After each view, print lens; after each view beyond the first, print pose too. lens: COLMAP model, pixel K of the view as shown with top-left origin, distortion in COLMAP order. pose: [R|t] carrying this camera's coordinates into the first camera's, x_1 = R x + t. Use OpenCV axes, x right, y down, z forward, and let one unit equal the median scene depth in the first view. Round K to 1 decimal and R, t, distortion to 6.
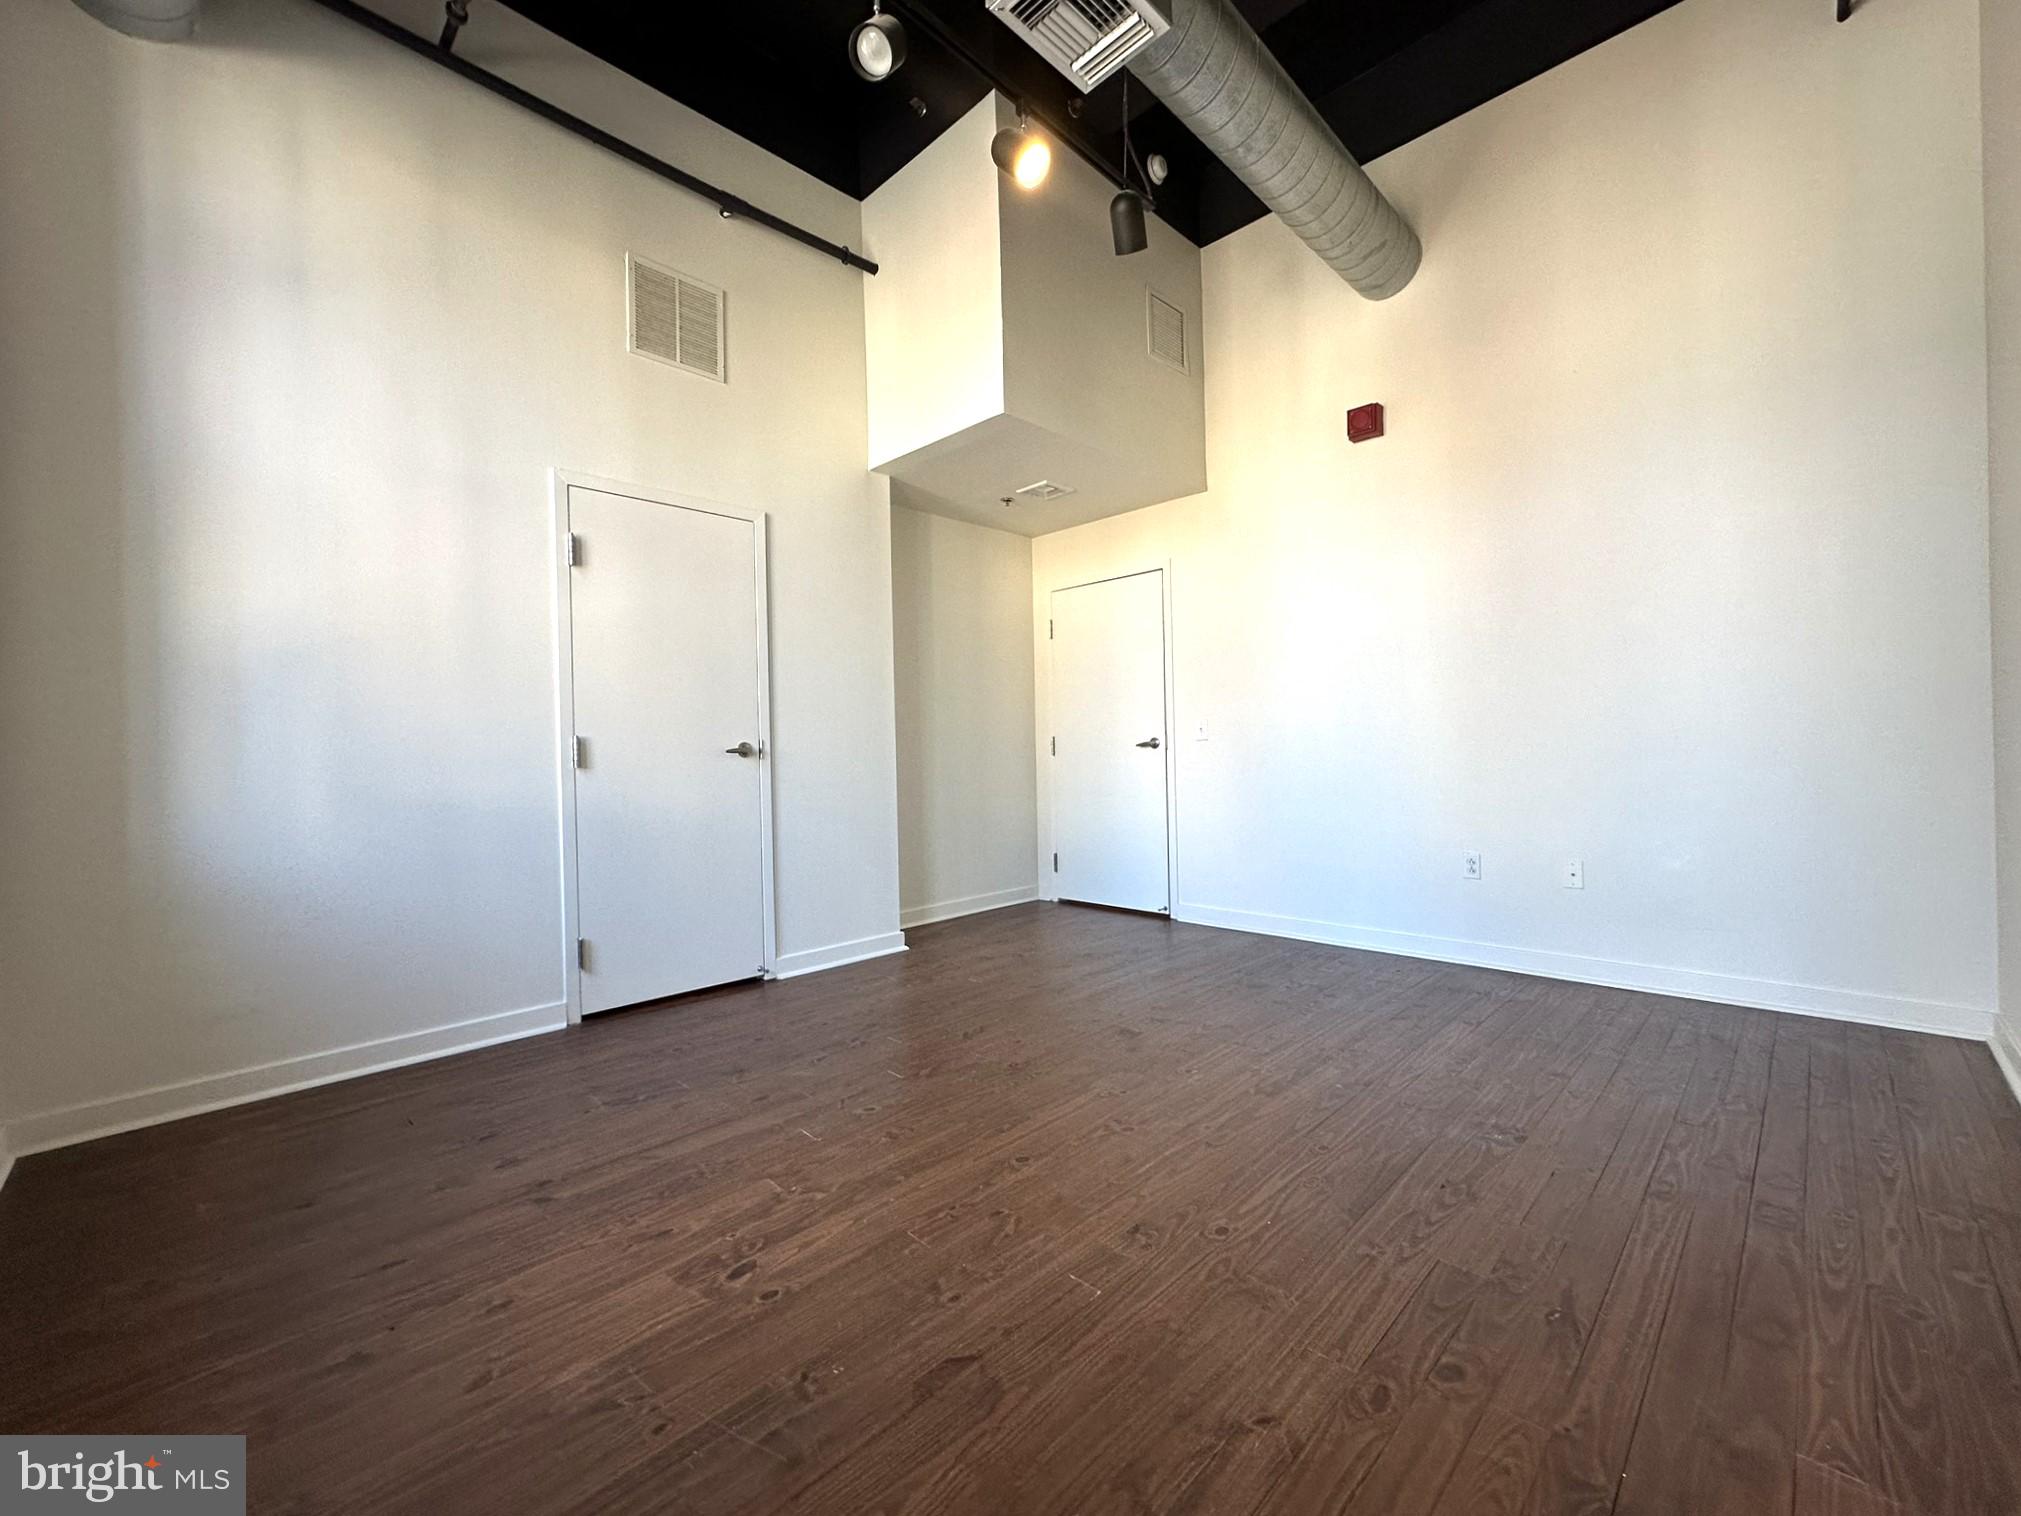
lens RADIAL K [[816.0, 0, 1010.4], [0, 816.0, 757.5], [0, 0, 1]] dist [0.000989, 0.000125]
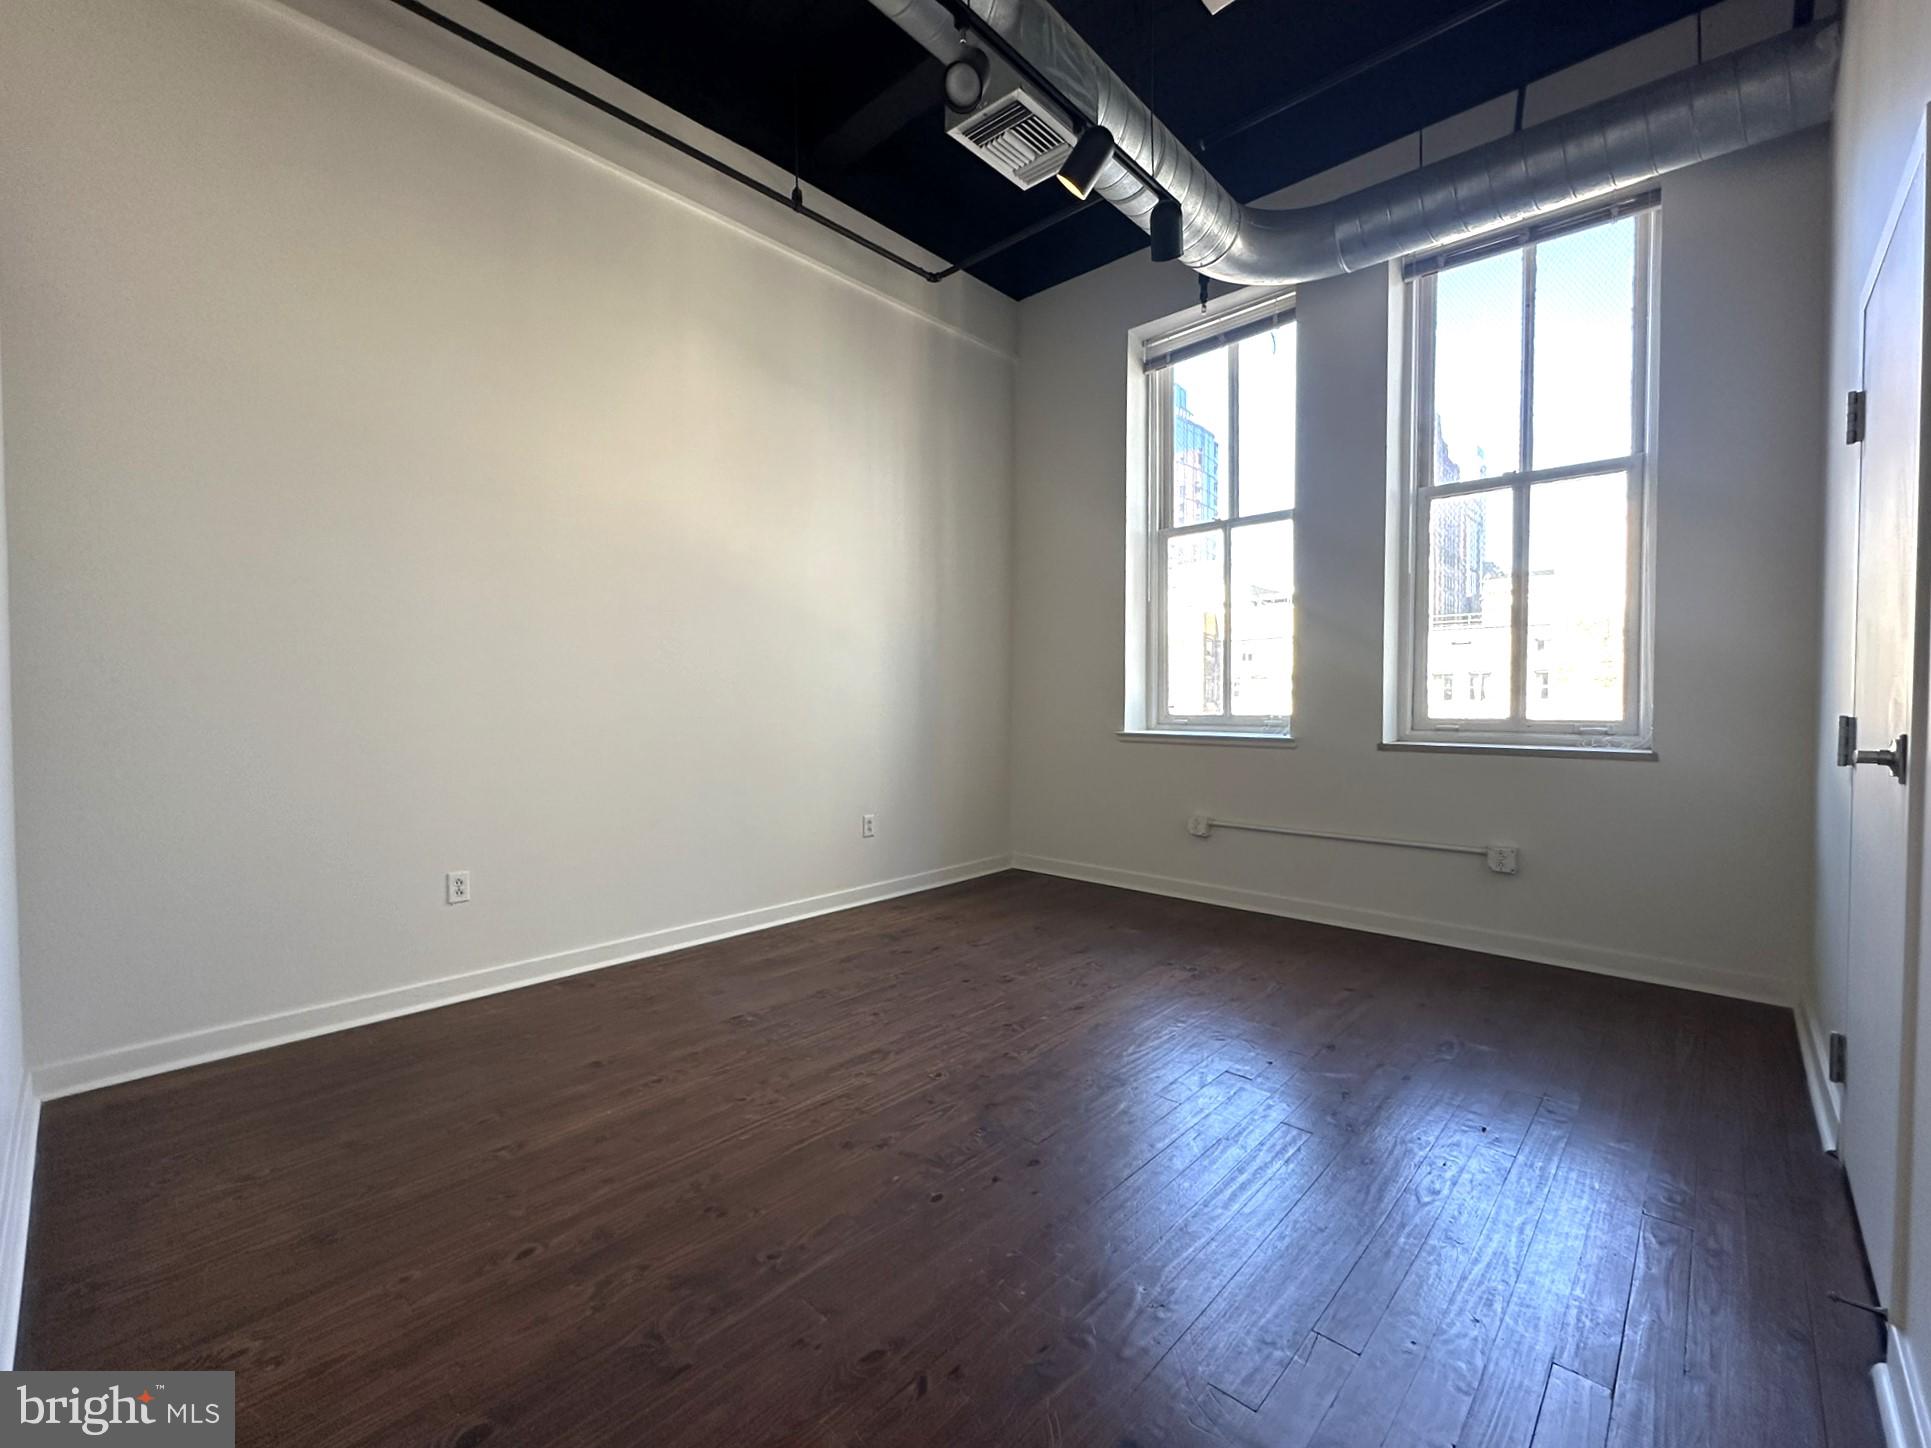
lens RADIAL K [[824.3, 0, 971.5], [0, 824.3, 717.2], [0, 0, 1]] dist [0.000658, 0.000407]
pose [[-0.998839, 0.026379, -0.040316, 0.168157], [0.025011, 0.999106, 0.034080, -0.067295], [0.041179, 0.033032, -0.998606, 1.608227]]
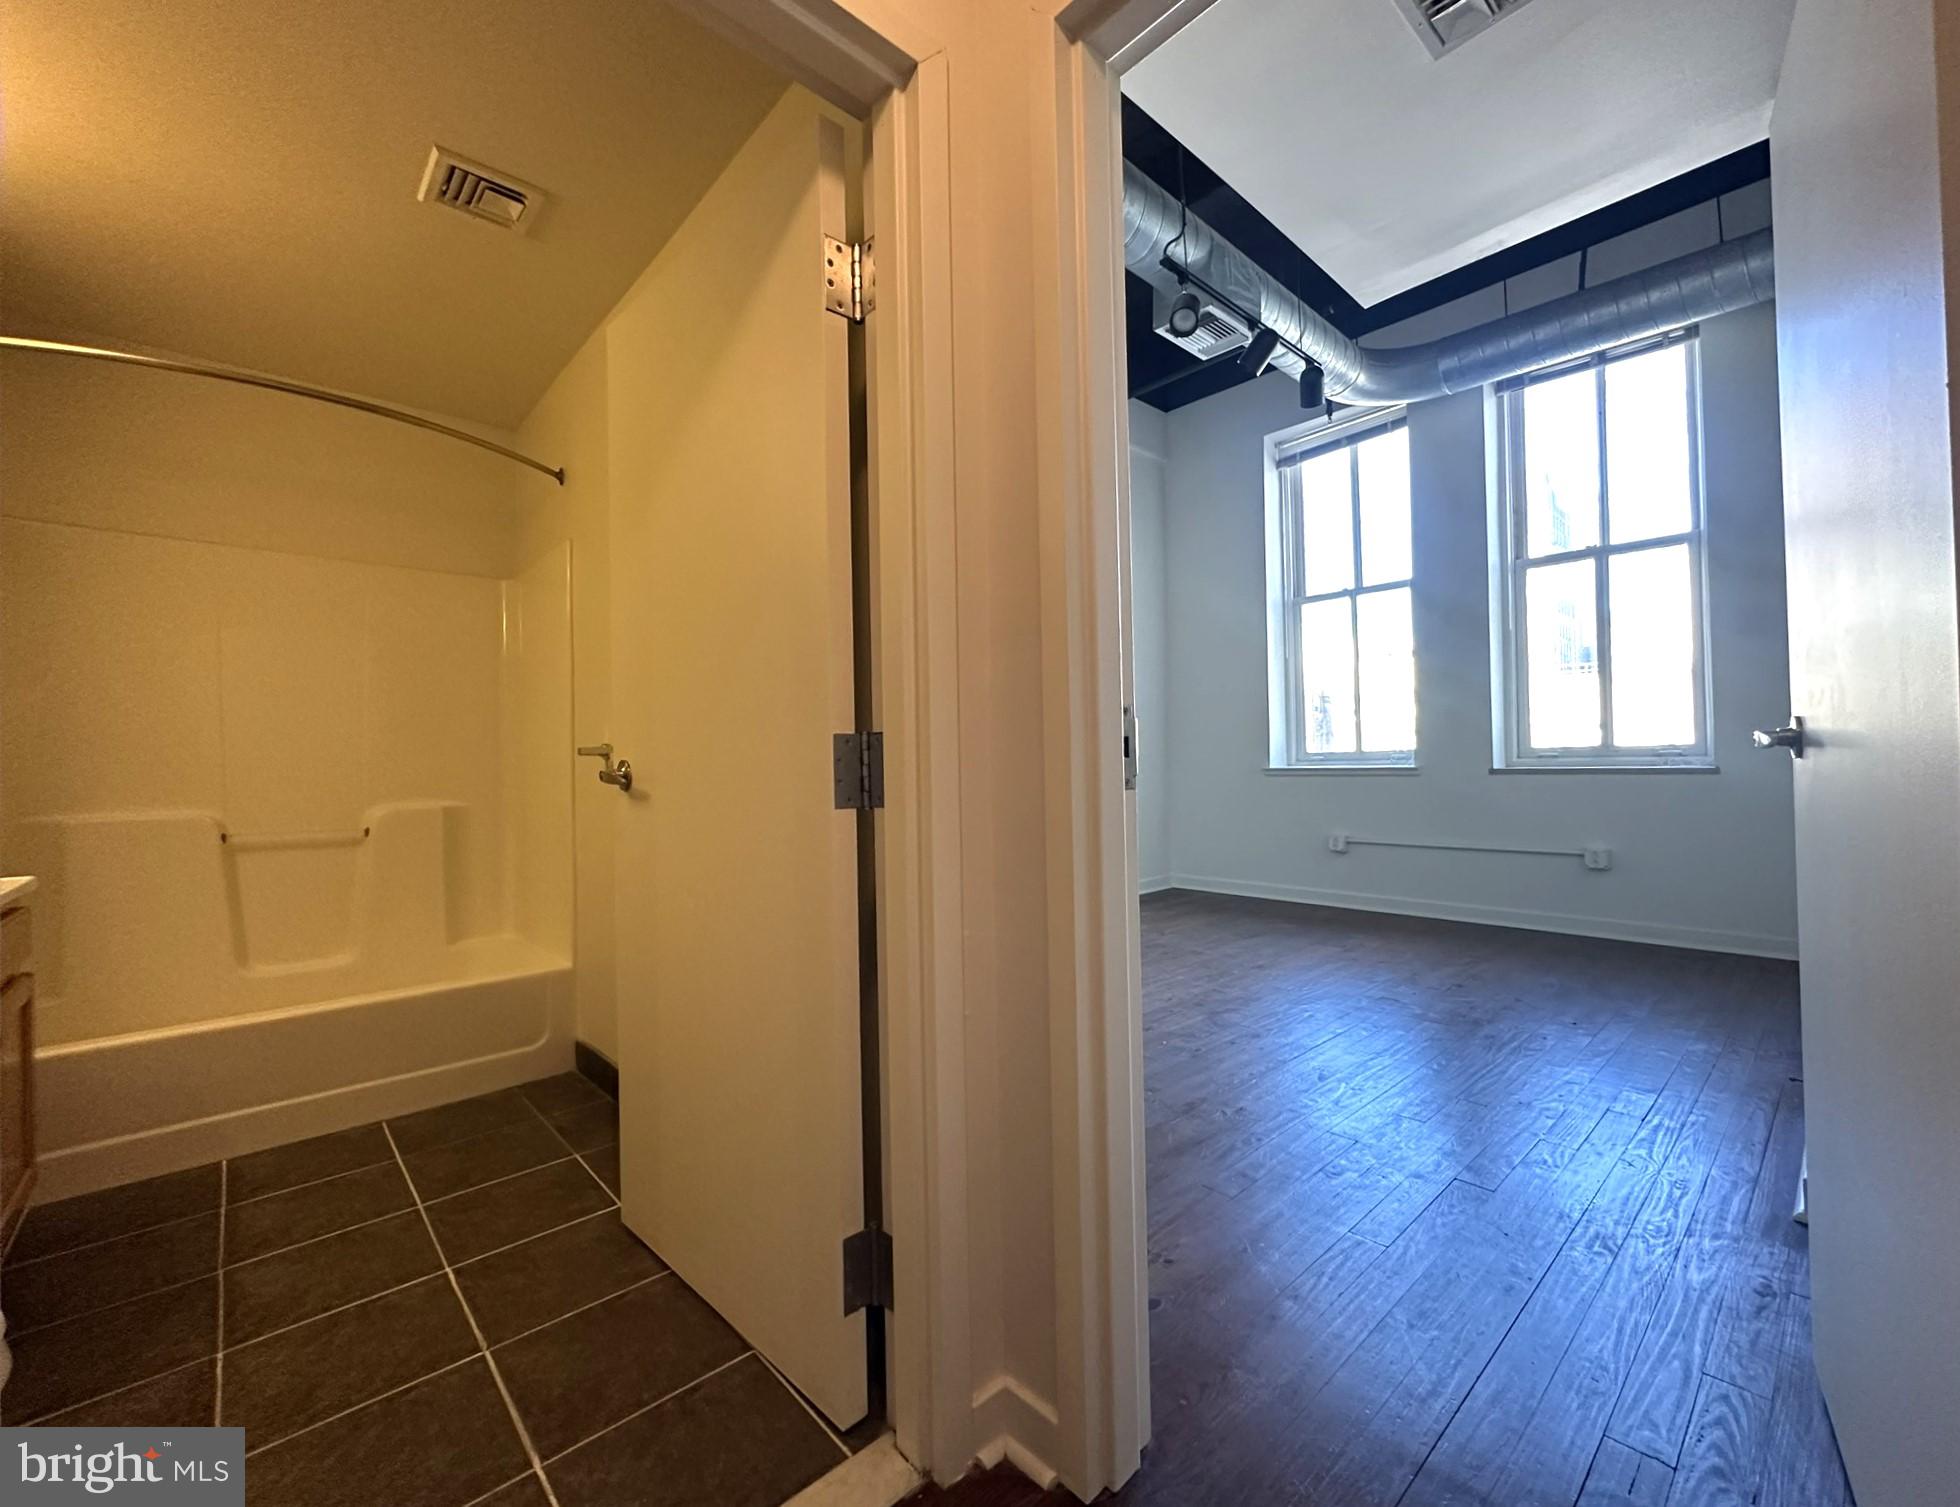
lens RADIAL K [[823.9, 0, 1005.1], [0, 823.9, 753.8], [0, 0, 1]] dist [-0.012279, -0.000241]
pose [[-0.998356, 0.044624, 0.035968, 0.348265], [0.044626, 0.999003, -0.000731, -0.035145], [-0.035964, 0.000875, -0.999353, 1.946589]]
